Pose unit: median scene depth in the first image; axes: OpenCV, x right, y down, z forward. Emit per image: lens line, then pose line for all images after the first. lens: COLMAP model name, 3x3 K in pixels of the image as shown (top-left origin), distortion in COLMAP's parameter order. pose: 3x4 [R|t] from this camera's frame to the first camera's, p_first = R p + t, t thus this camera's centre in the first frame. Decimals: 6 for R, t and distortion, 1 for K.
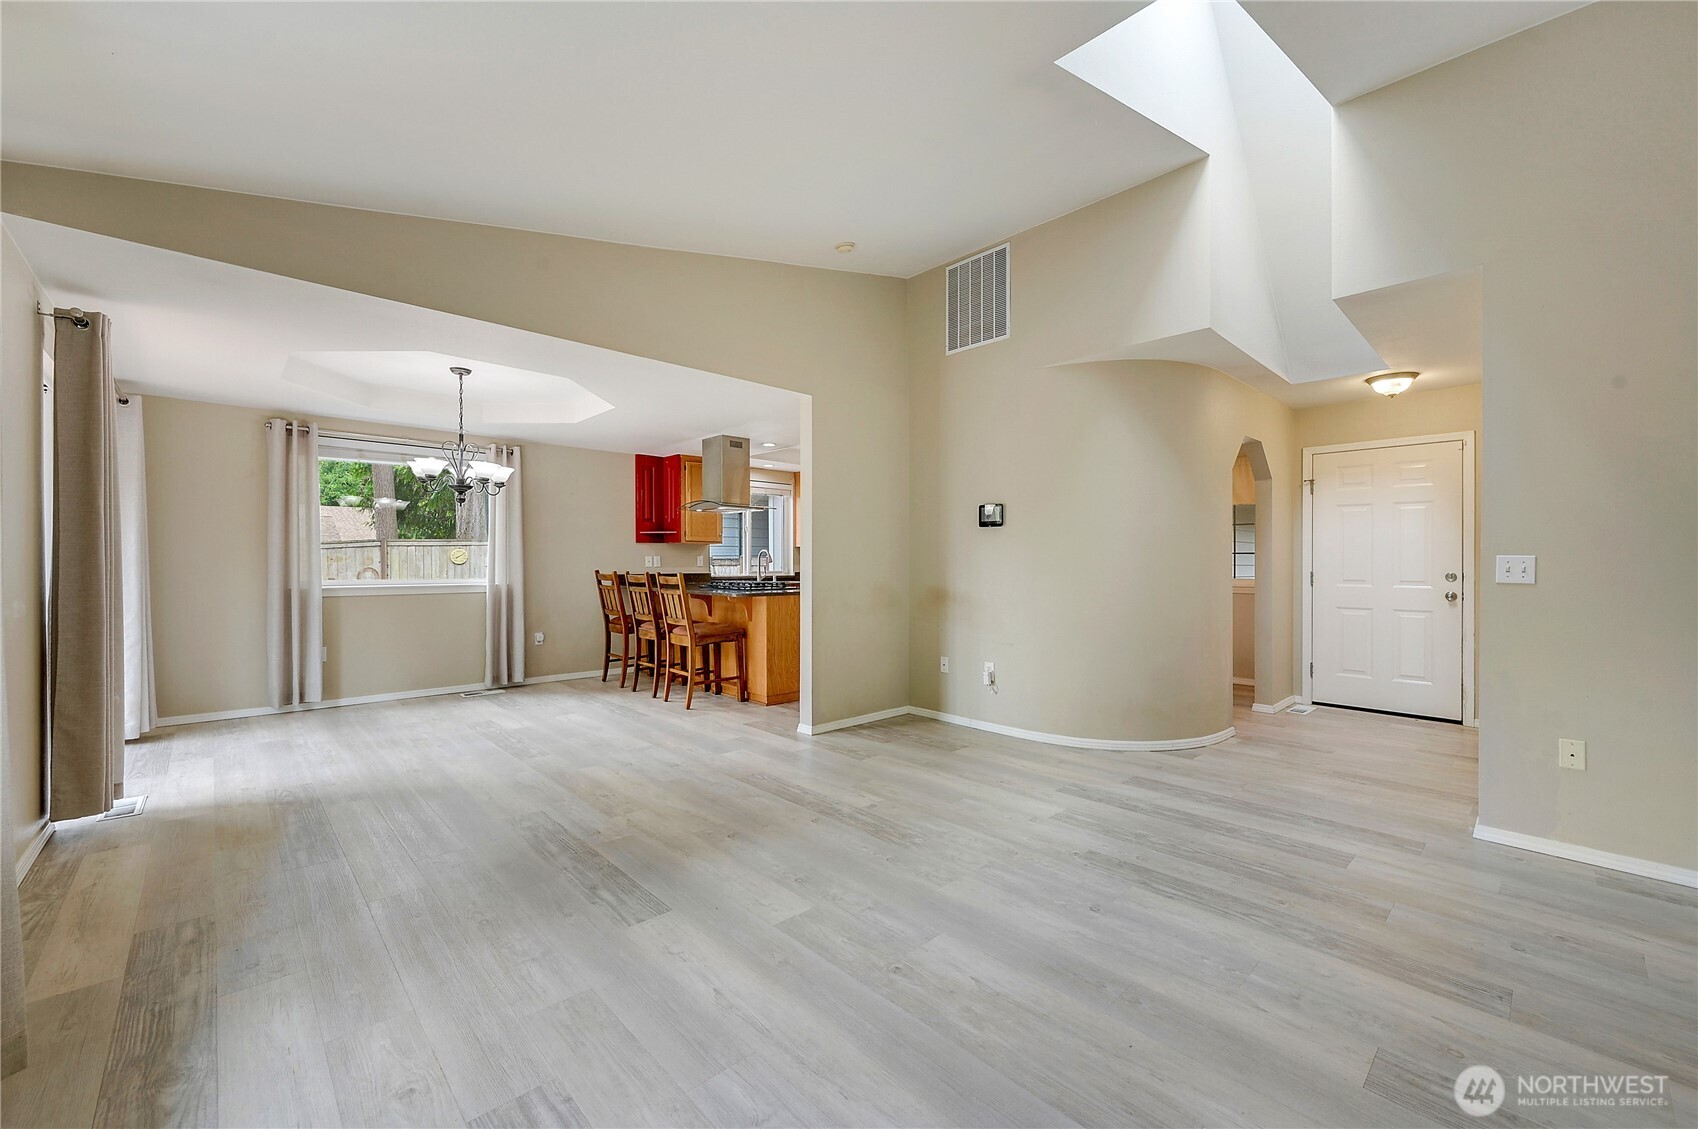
lens RADIAL K [[671.4, 0, 875.9], [0, 671.4, 569.7], [0, 0, 1]] dist [-0.000215, -0.000208]
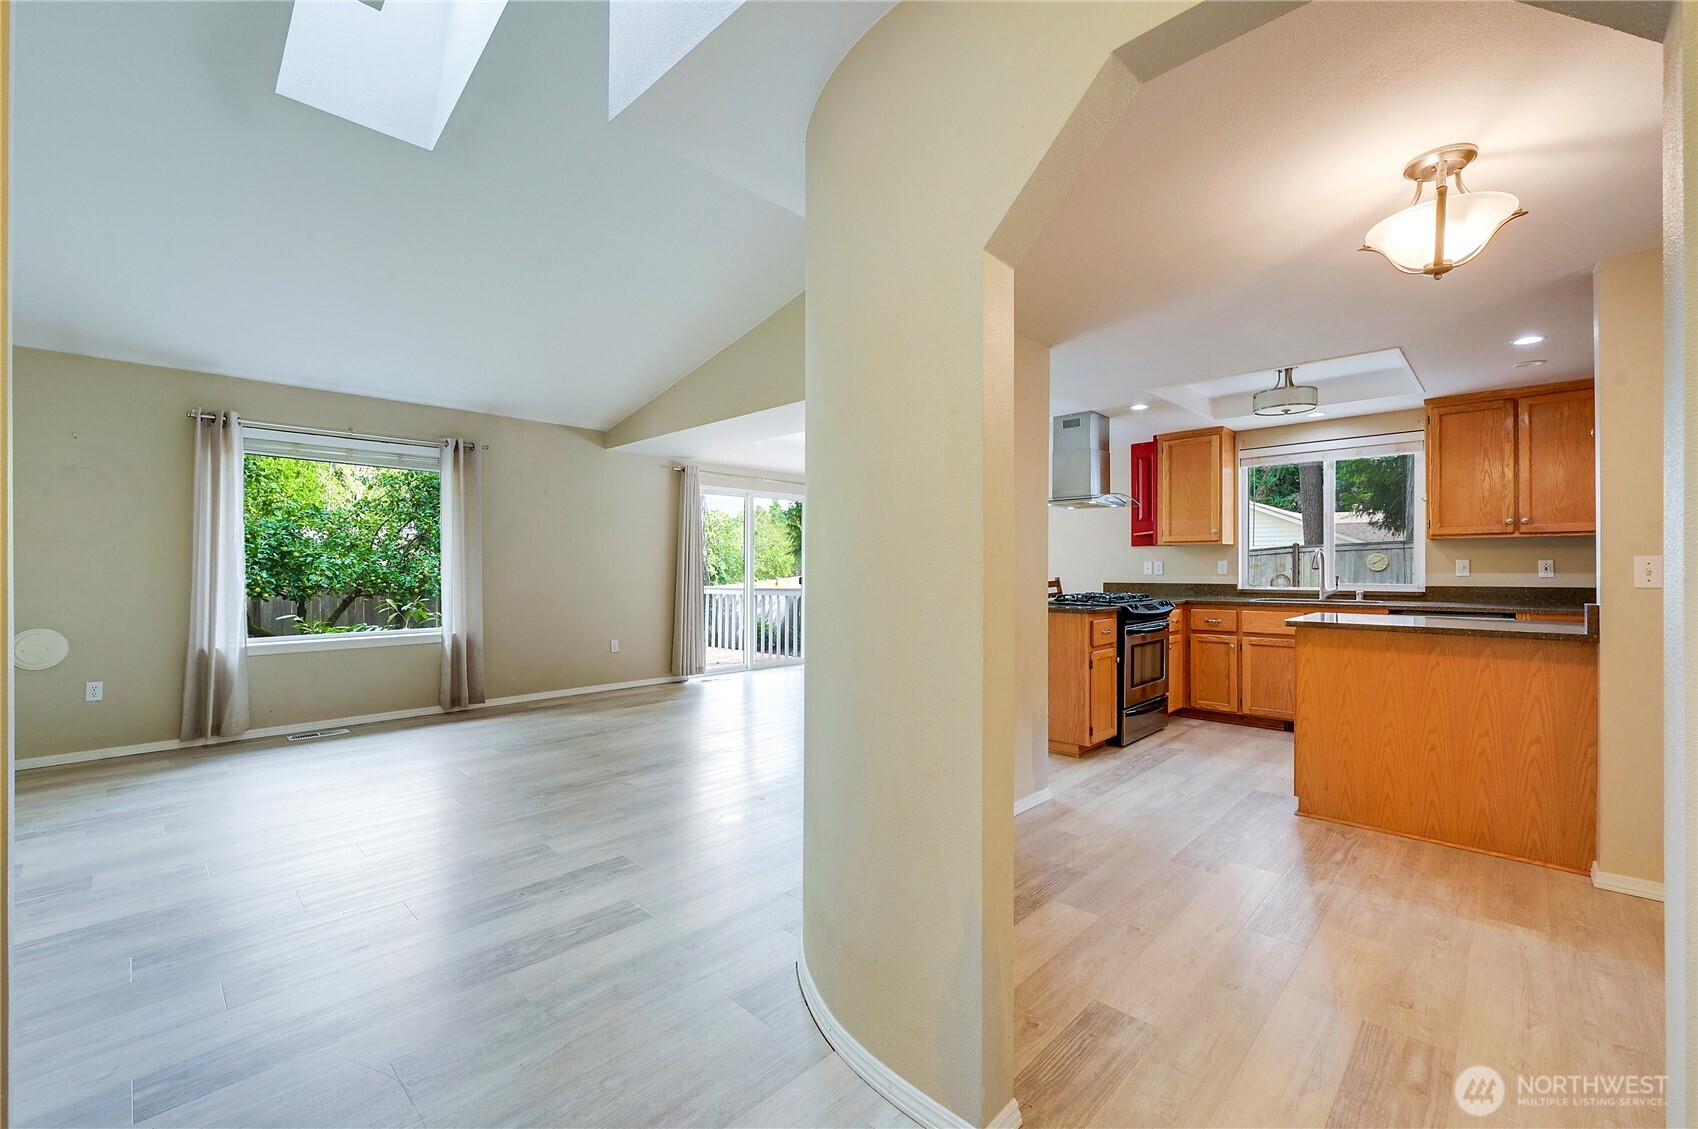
lens RADIAL K [[716.7, 0, 854.1], [0, 716.7, 564.1], [0, 0, 1]] dist [-0.000580, -0.000171]
pose [[0.023135, -0.007454, -0.999705, 1.097996], [-0.010006, 0.999920, -0.007688, -0.013372], [0.999682, 0.010181, 0.023059, 1.218592]]
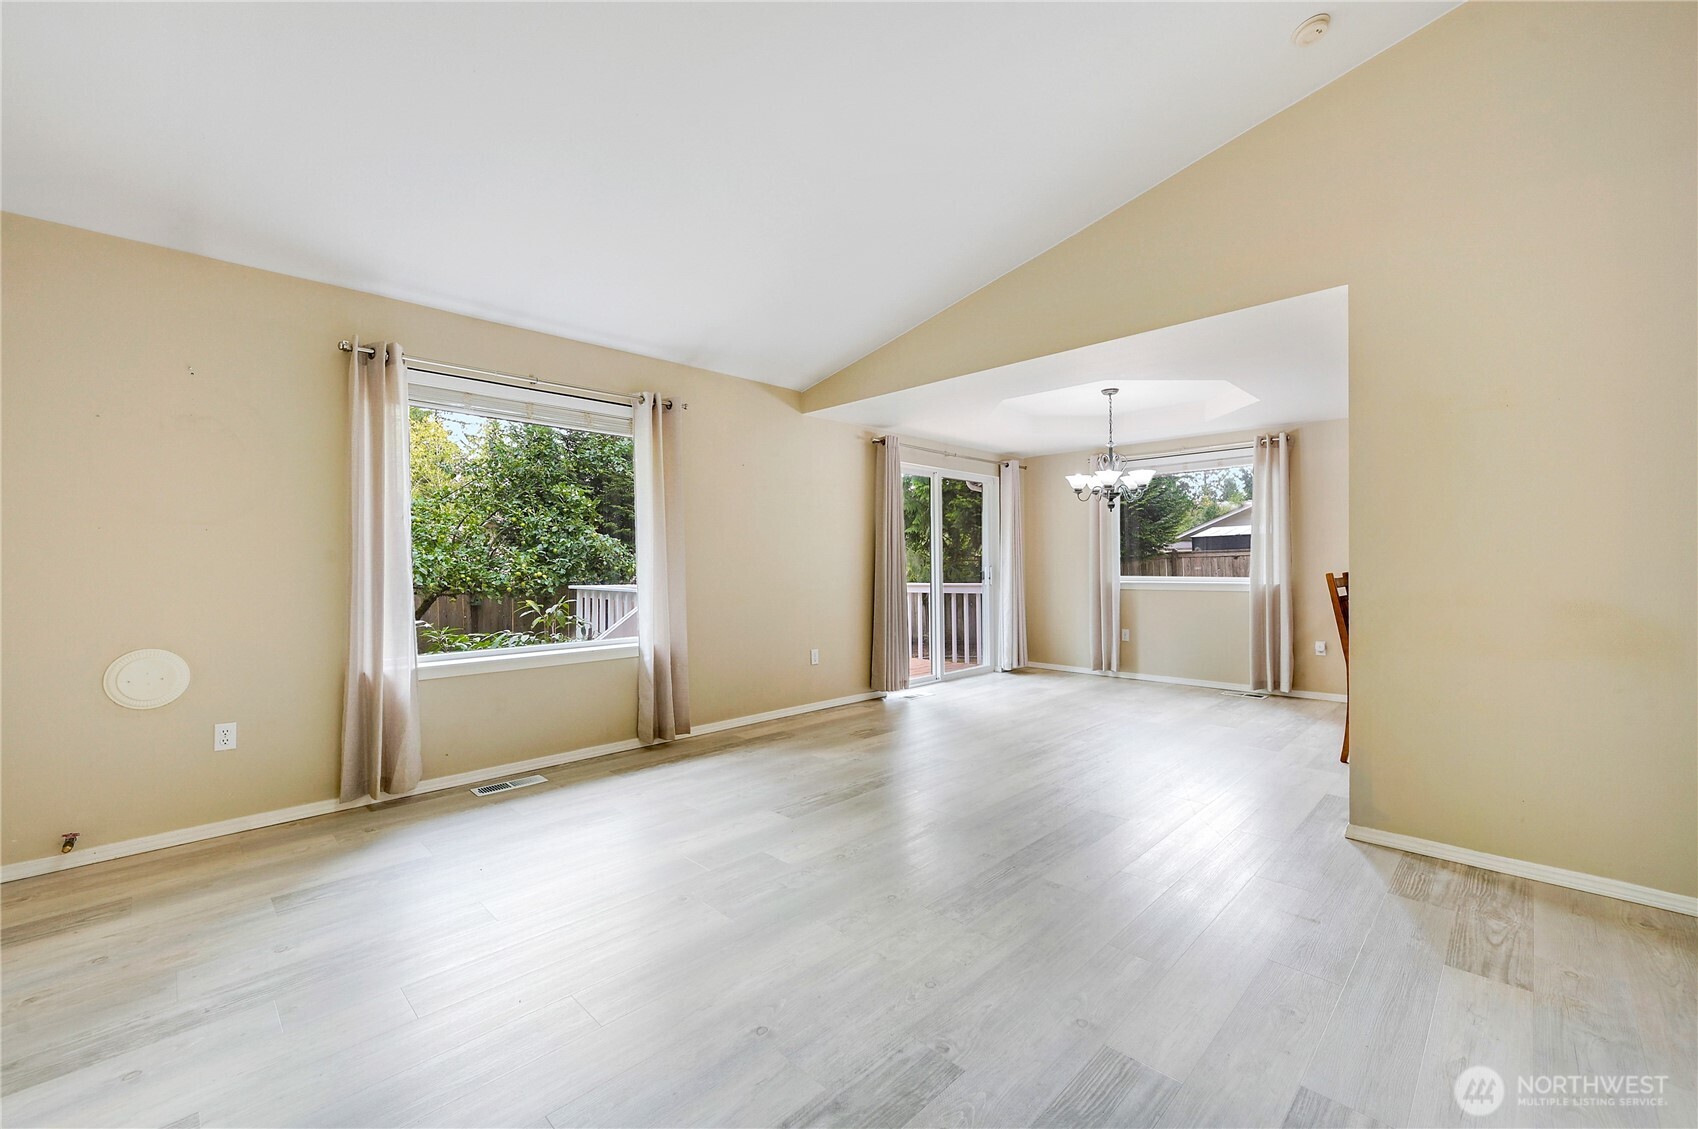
lens RADIAL K [[698.4, 0, 850.8], [0, 698.4, 569.7], [0, 0, 1]] dist [-0.000309, -0.000112]
pose [[0.011086, 0.005689, -0.999922, 0.688084], [-0.004849, 0.999972, 0.005635, -0.000830], [0.999927, 0.004786, 0.011113, 0.689482]]
